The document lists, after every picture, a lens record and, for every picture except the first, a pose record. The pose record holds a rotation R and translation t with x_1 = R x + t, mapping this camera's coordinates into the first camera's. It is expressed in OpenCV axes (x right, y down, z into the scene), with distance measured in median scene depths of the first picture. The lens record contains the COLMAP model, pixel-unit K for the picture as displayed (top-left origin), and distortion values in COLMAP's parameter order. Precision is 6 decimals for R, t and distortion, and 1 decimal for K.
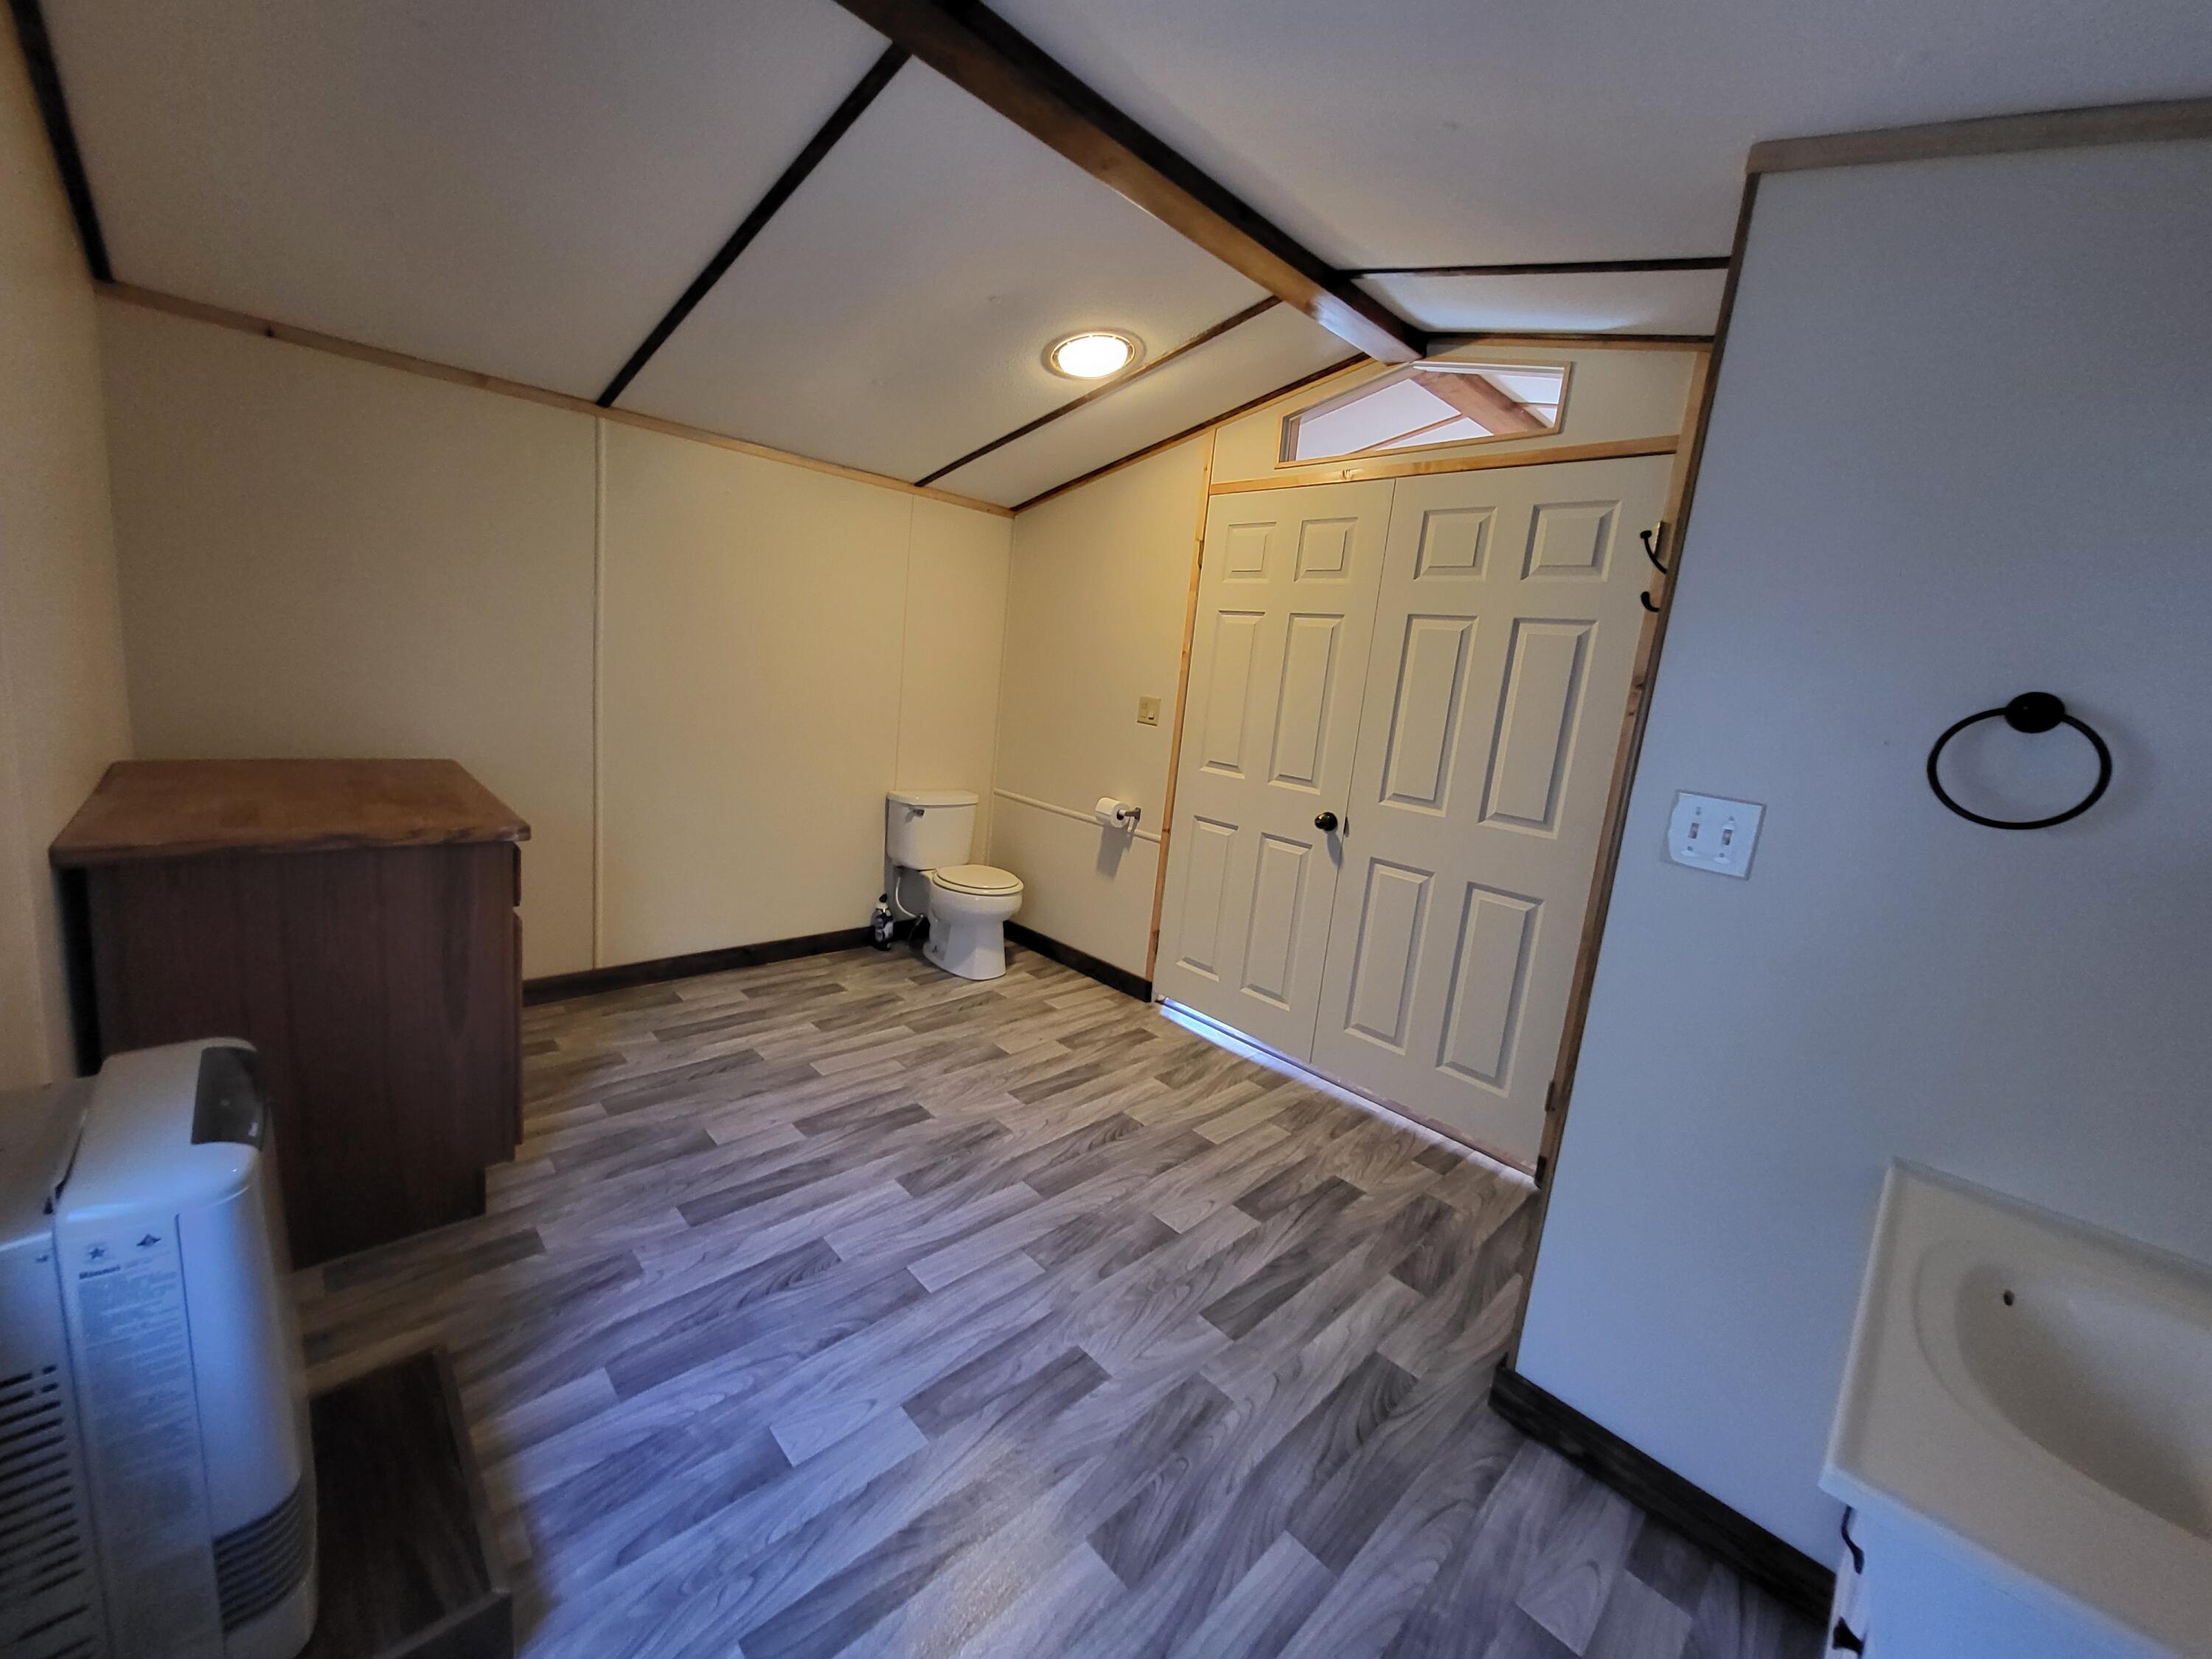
lens RADIAL K [[846.7, 0, 1100.2], [0, 846.7, 804.5], [0, 0, 1]] dist [0.002031, 0.000216]
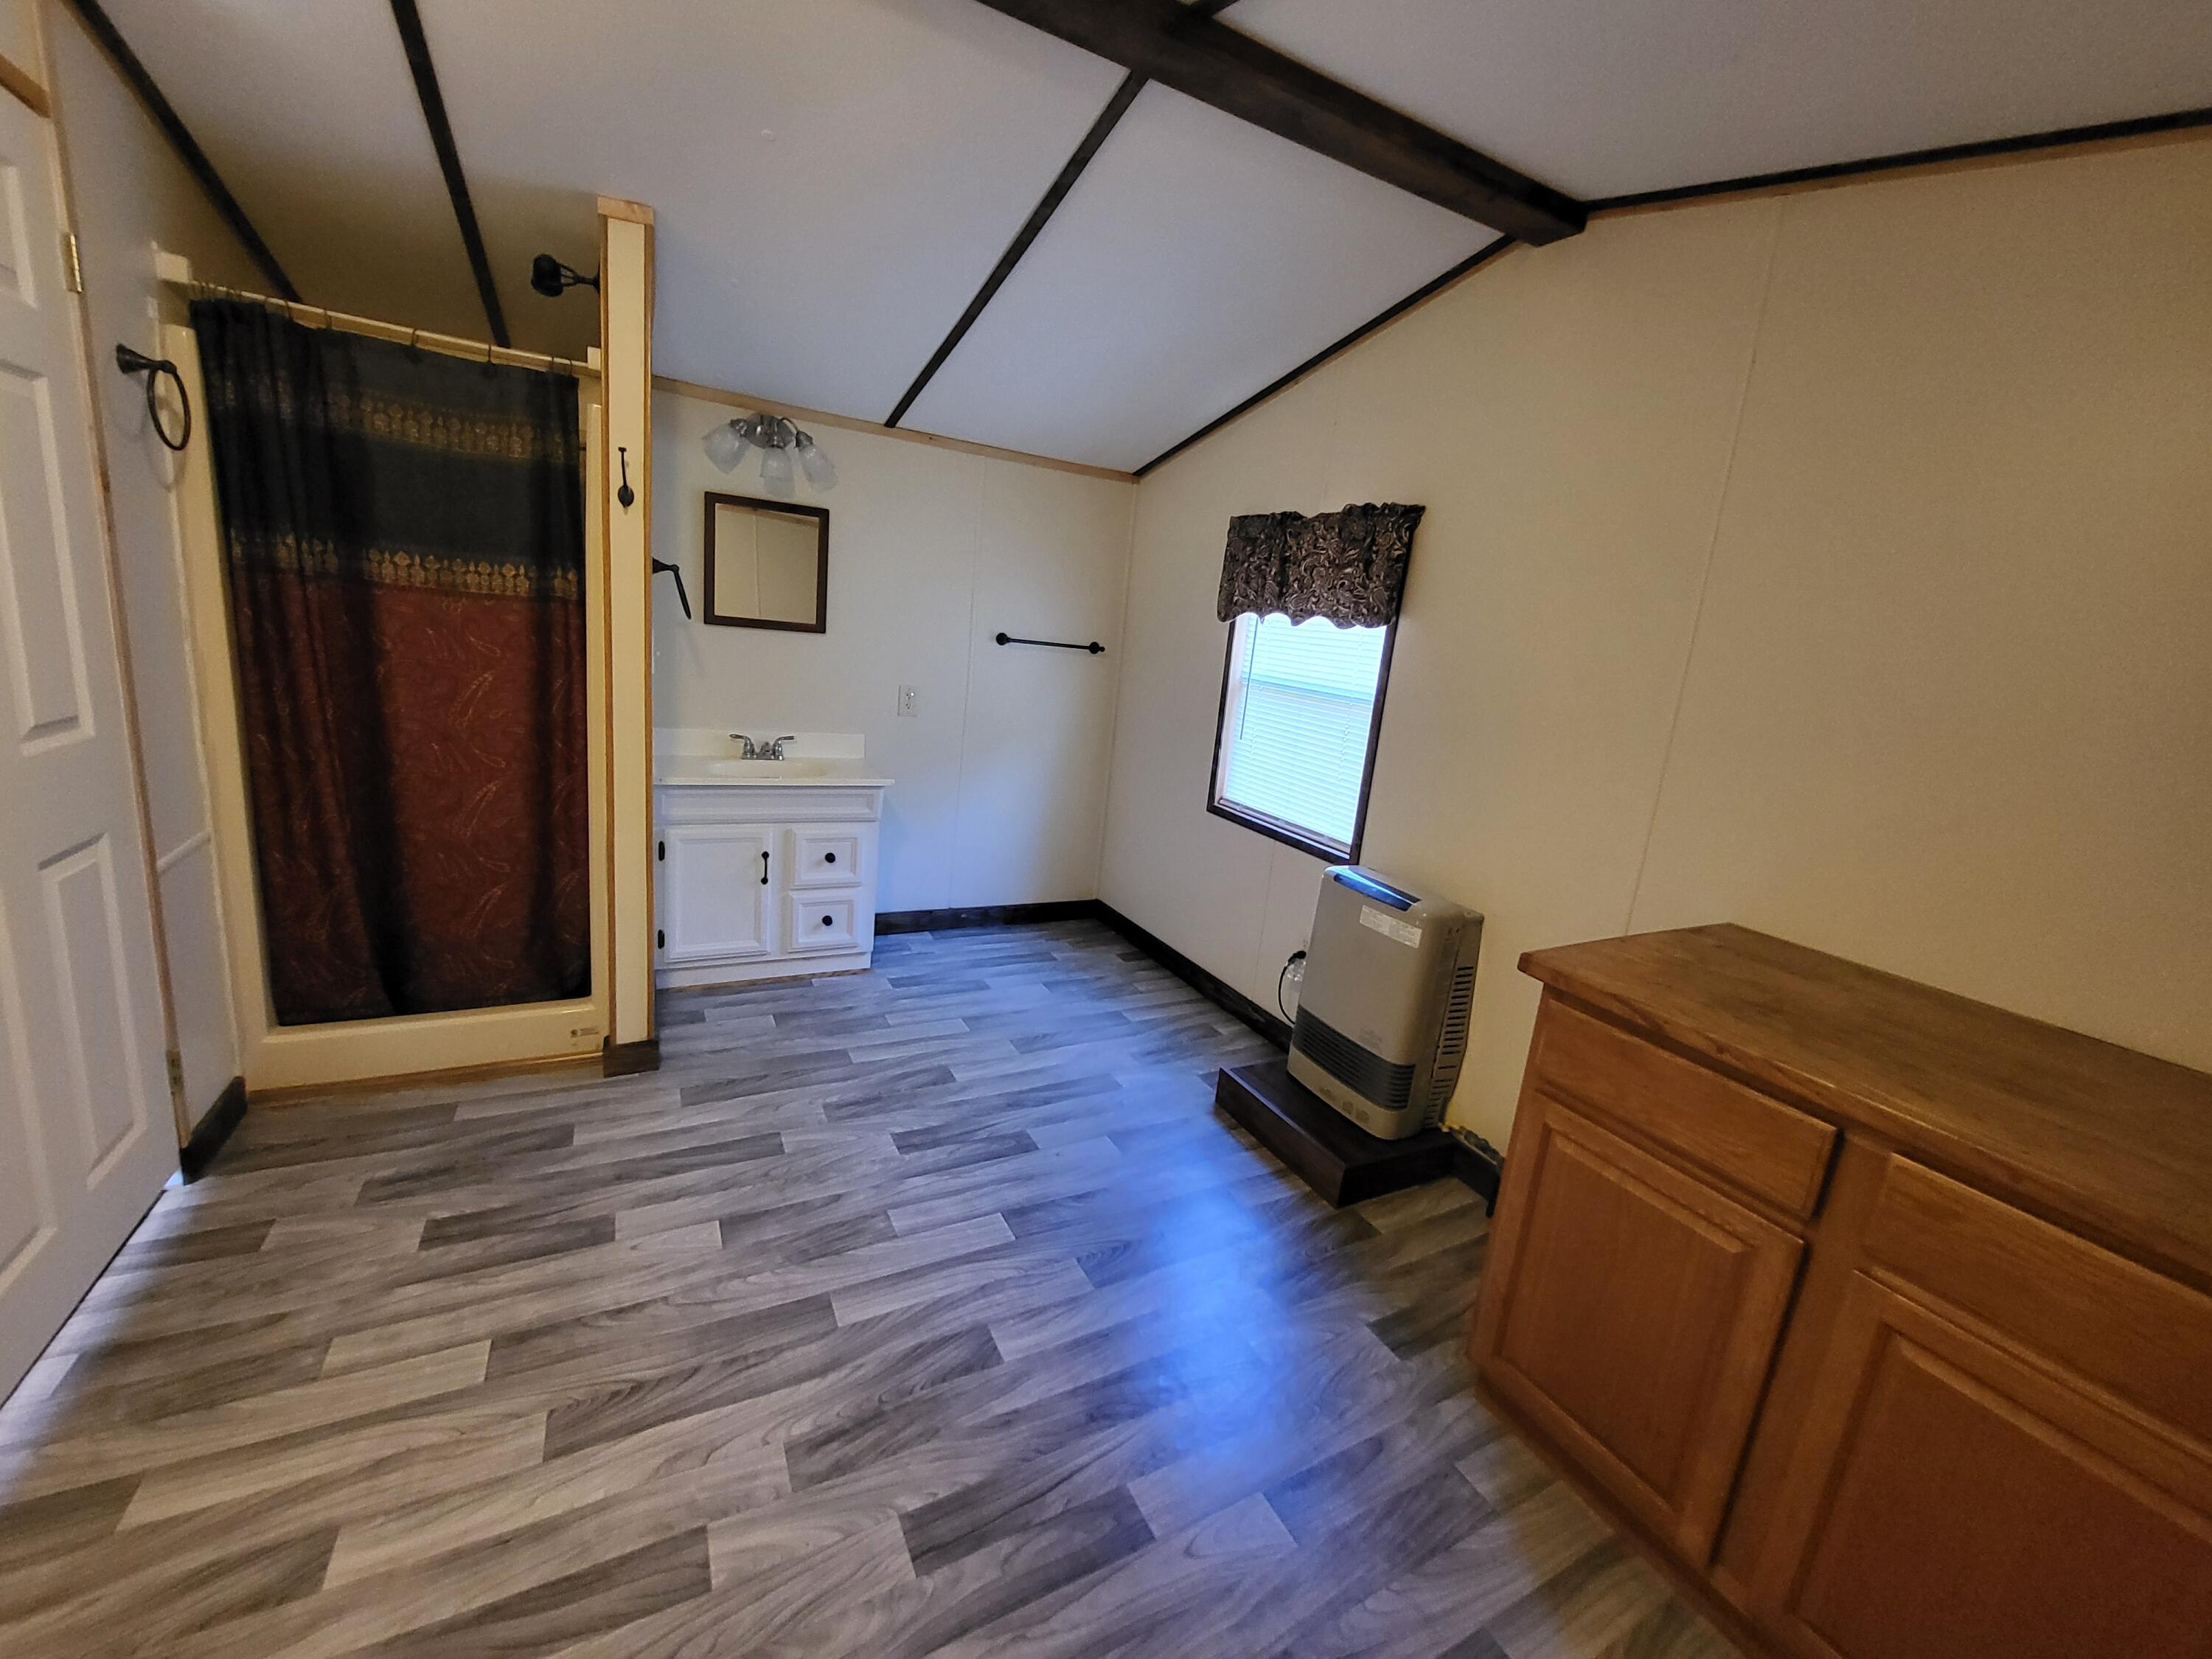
lens RADIAL K [[869.1, 0, 1109.3], [0, 869.1, 807.2], [0, 0, 1]] dist [-0.000368, 0.000224]
pose [[-0.944971, -0.240556, 0.221728, -0.398035], [-0.144610, 0.915073, 0.376470, -0.303803], [-0.293460, 0.323689, -0.899504, 1.565948]]
